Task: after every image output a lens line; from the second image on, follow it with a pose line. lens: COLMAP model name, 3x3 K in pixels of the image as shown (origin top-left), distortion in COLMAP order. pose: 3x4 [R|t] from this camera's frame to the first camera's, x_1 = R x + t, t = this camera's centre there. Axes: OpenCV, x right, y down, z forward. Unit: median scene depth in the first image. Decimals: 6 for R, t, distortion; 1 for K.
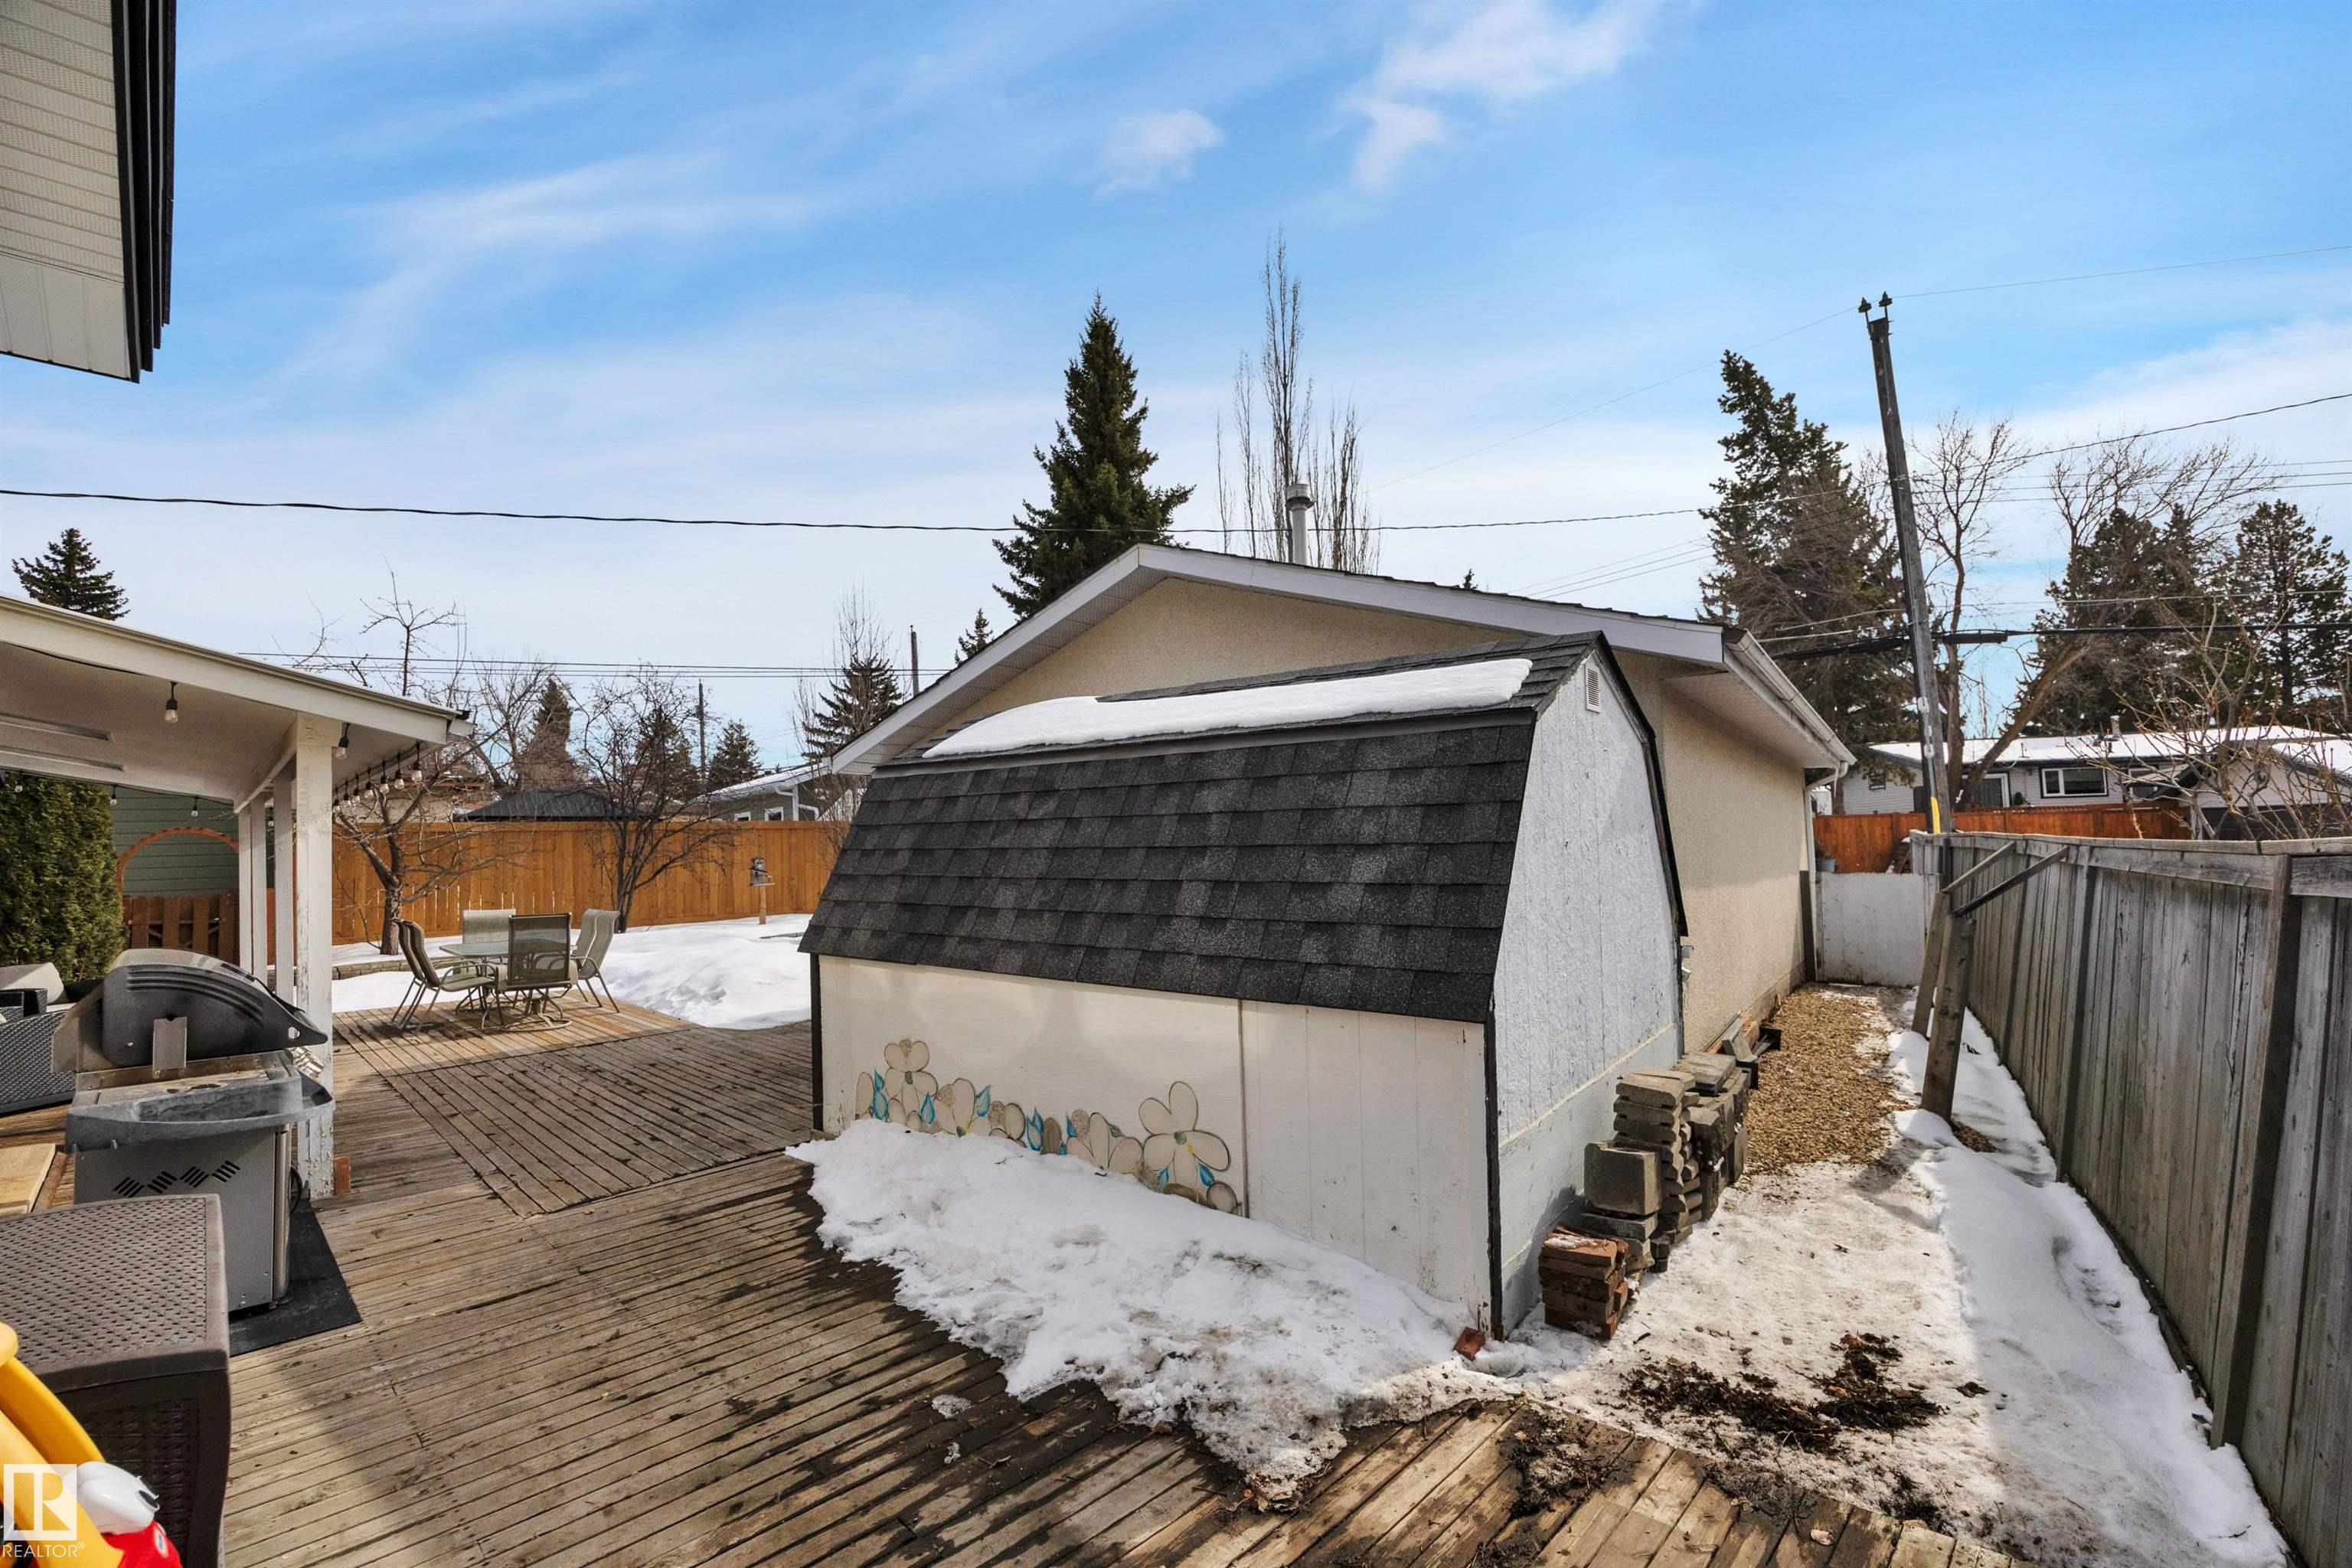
lens RADIAL K [[1016.7, 0, 1183.7], [0, 1016.7, 784.9], [0, 0, 1]] dist [-0.015546, 0.000725]
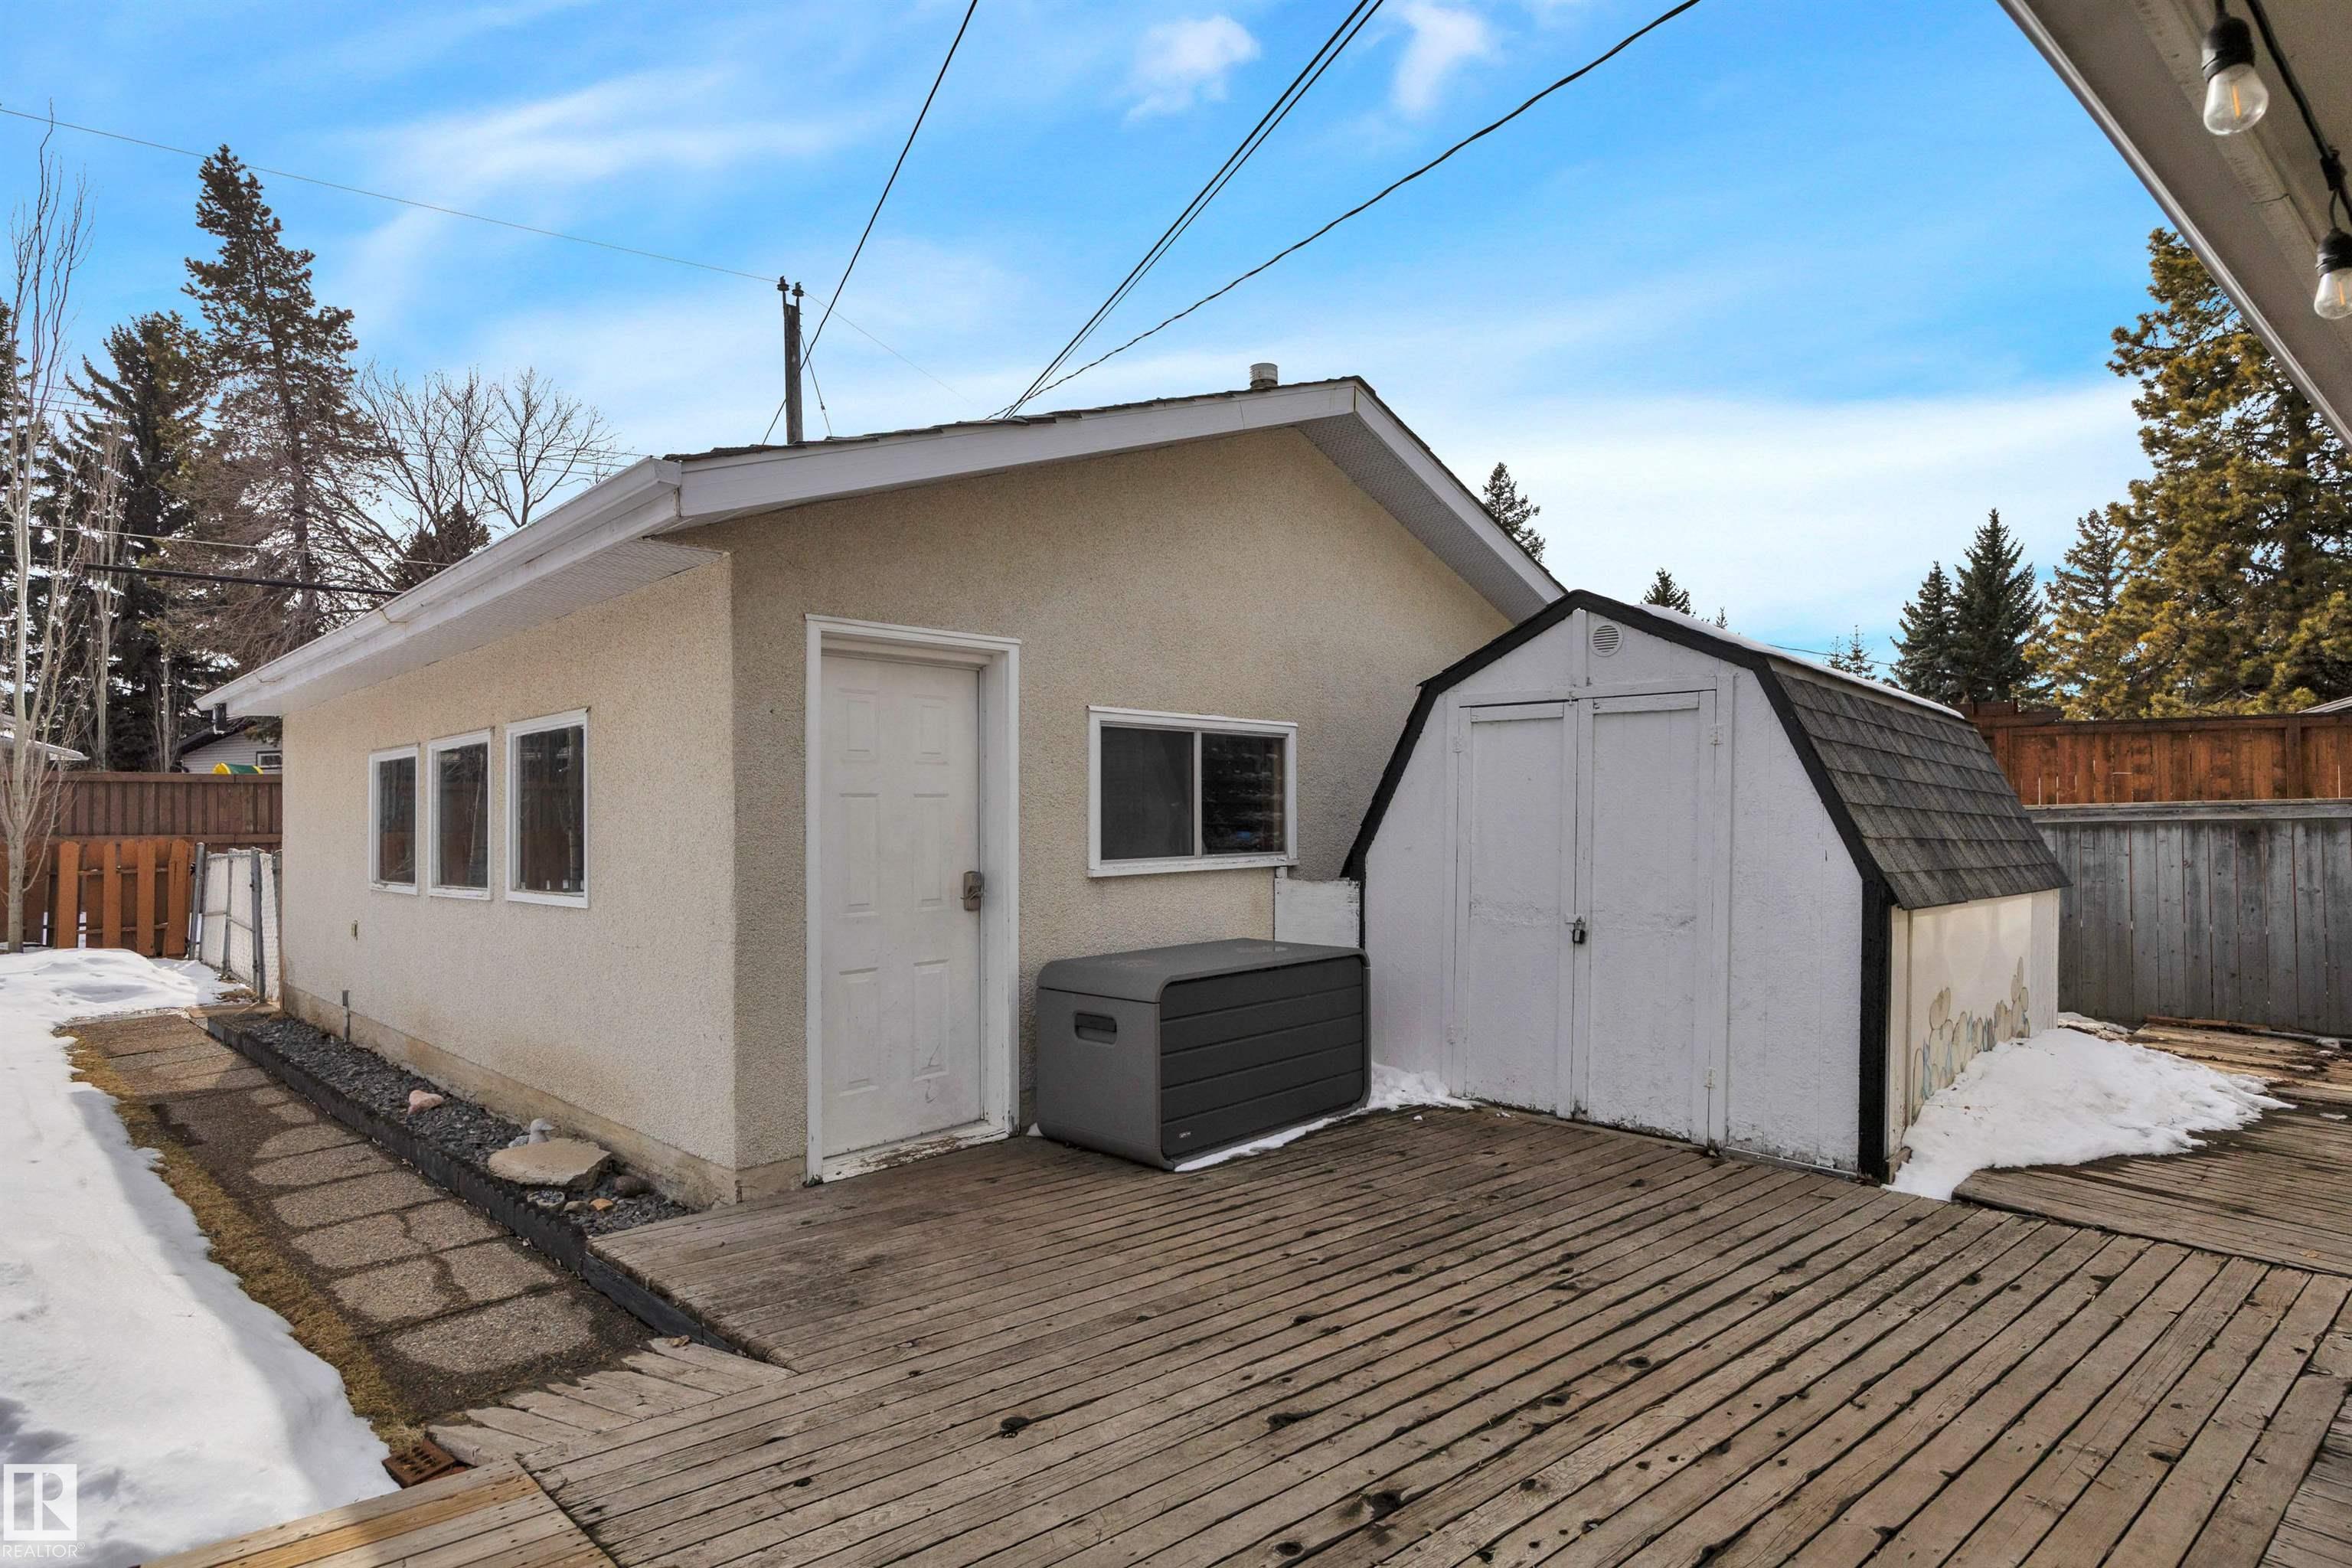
lens RADIAL K [[1187.8, 0, 1157.2], [0, 1187.8, 796.0], [0, 0, 1]] dist [-0.004157, -0.001661]
pose [[0.116401, 0.046789, 0.992100, -0.592475], [-0.059285, 0.997436, -0.040085, 0.072443], [-0.991431, -0.054151, 0.118876, 0.672038]]
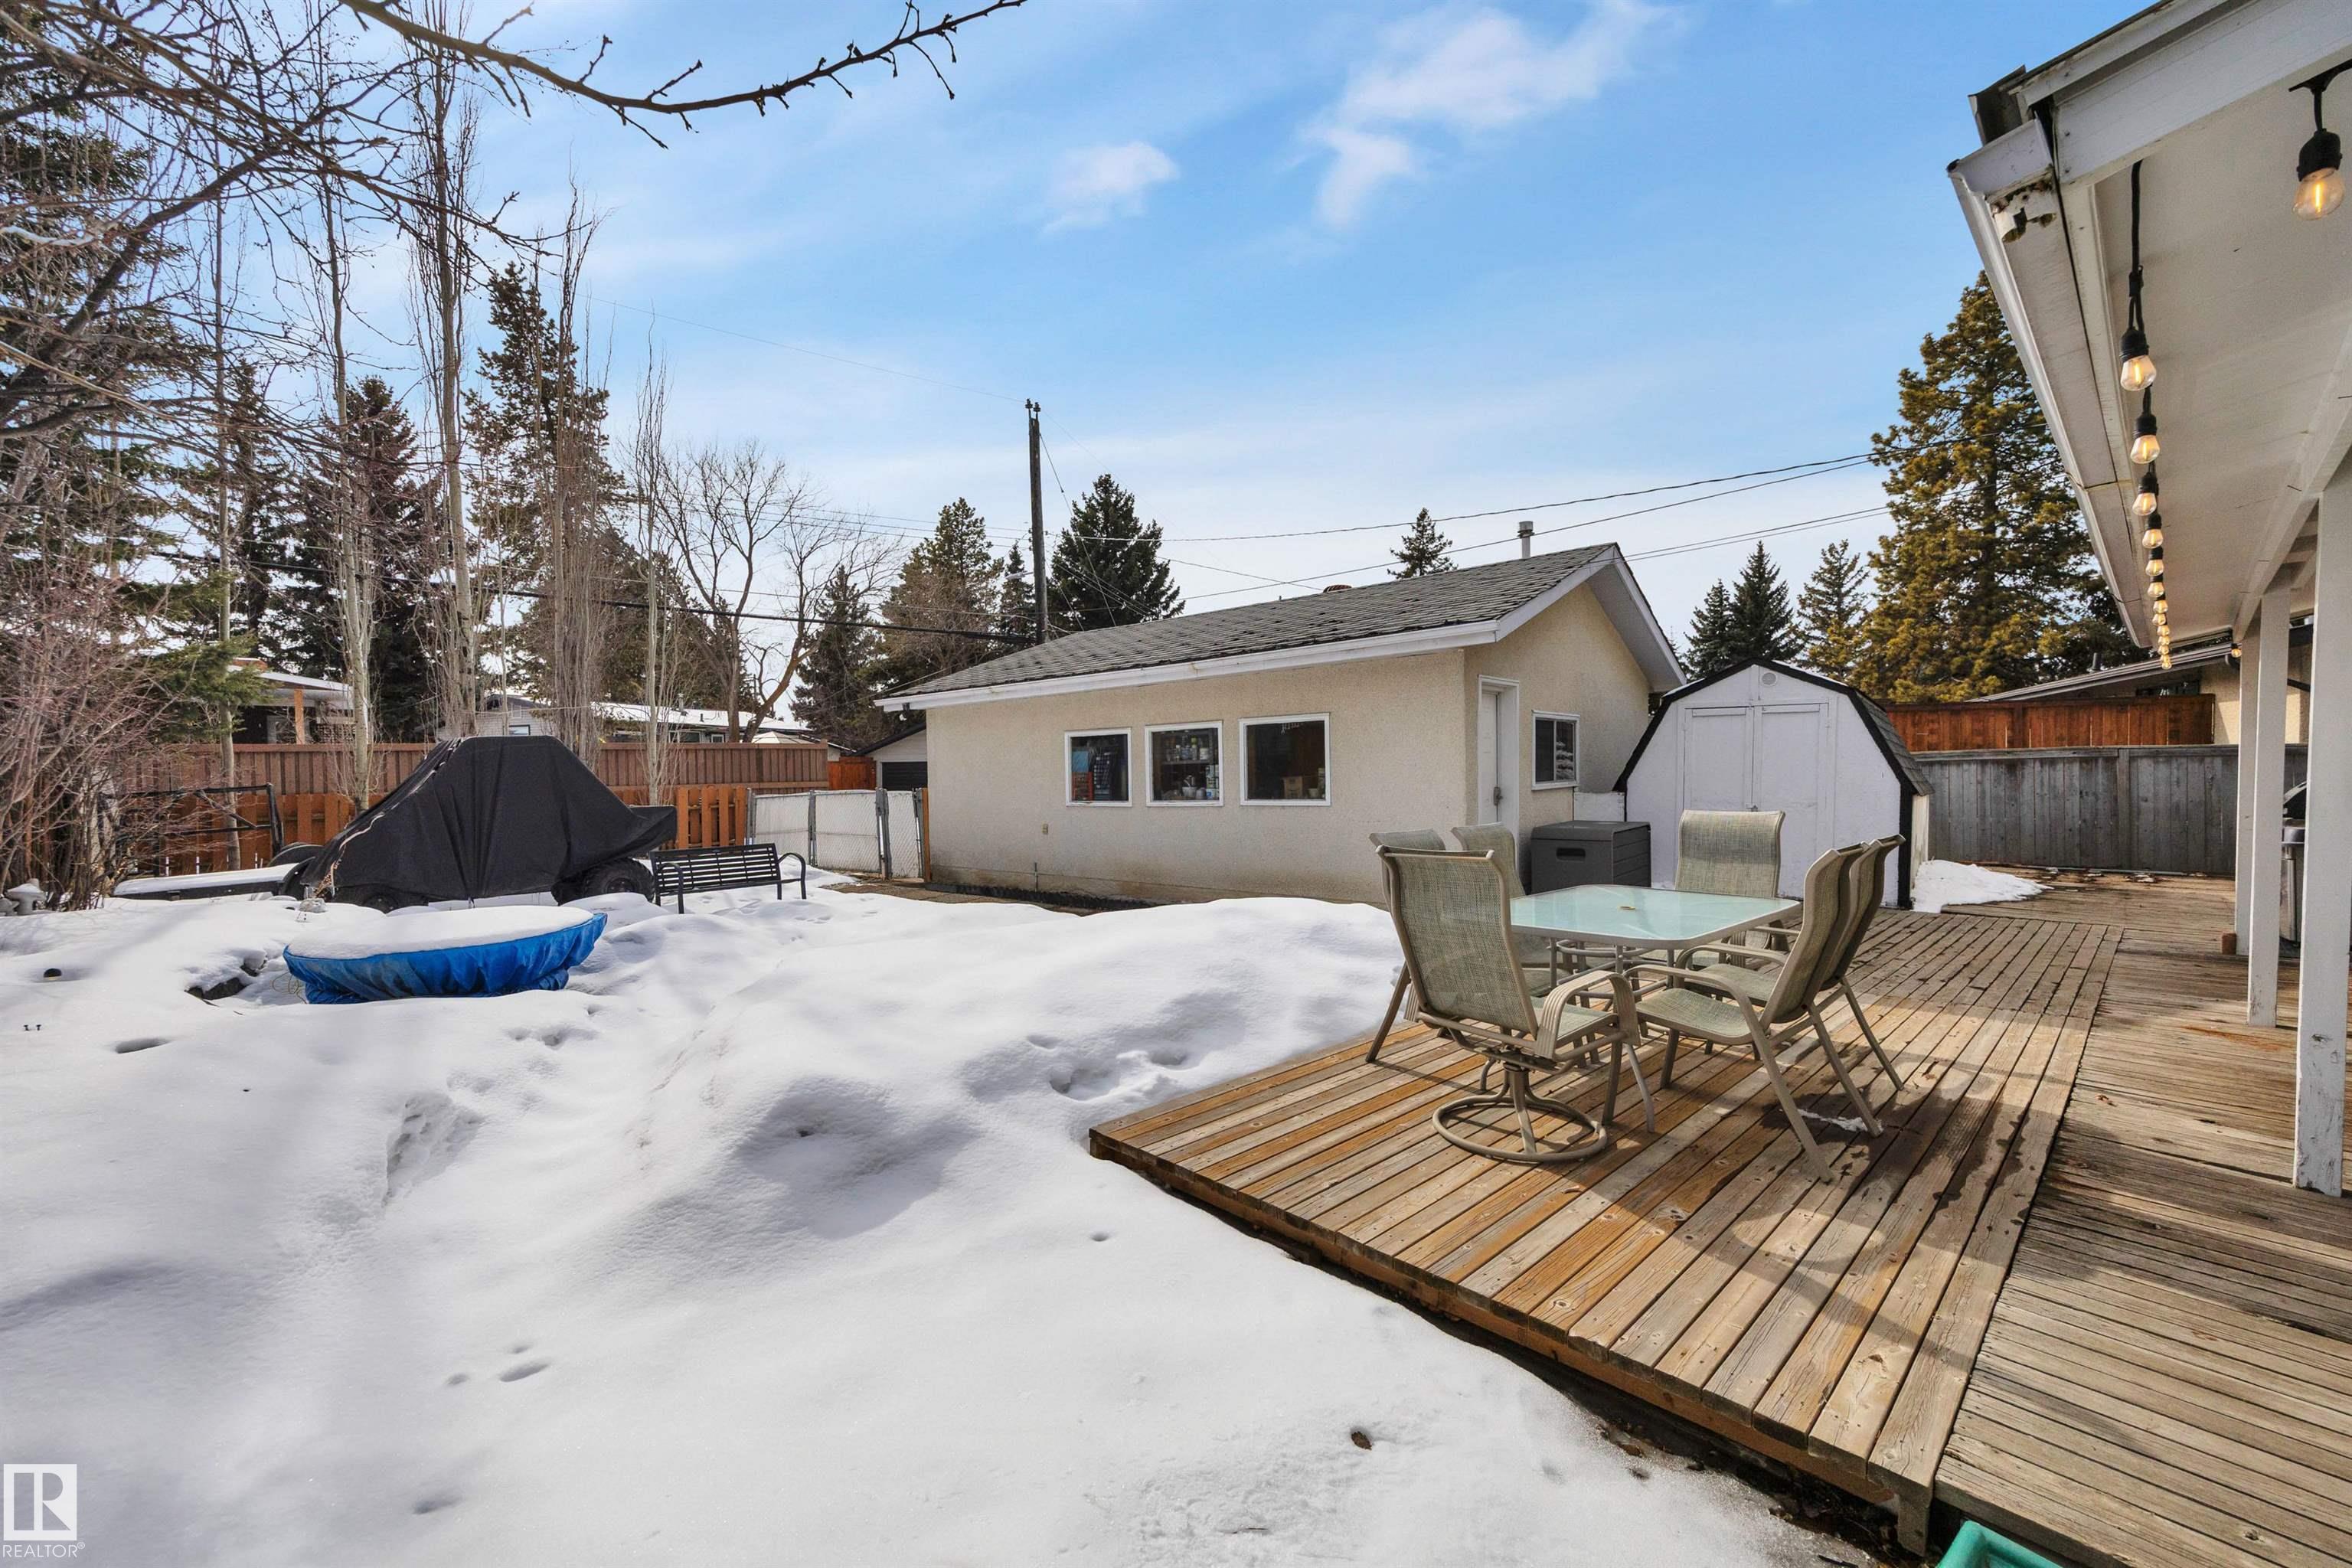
lens RADIAL K [[943.7, 0, 1167.7], [0, 943.7, 783.6], [0, 0, 1]] dist [0.007721, -0.001174]
pose [[0.036579, 0.014006, 0.999233, -0.946782], [-0.045386, 0.998893, -0.012340, 0.106114], [-0.998300, -0.044899, 0.037174, 1.040339]]
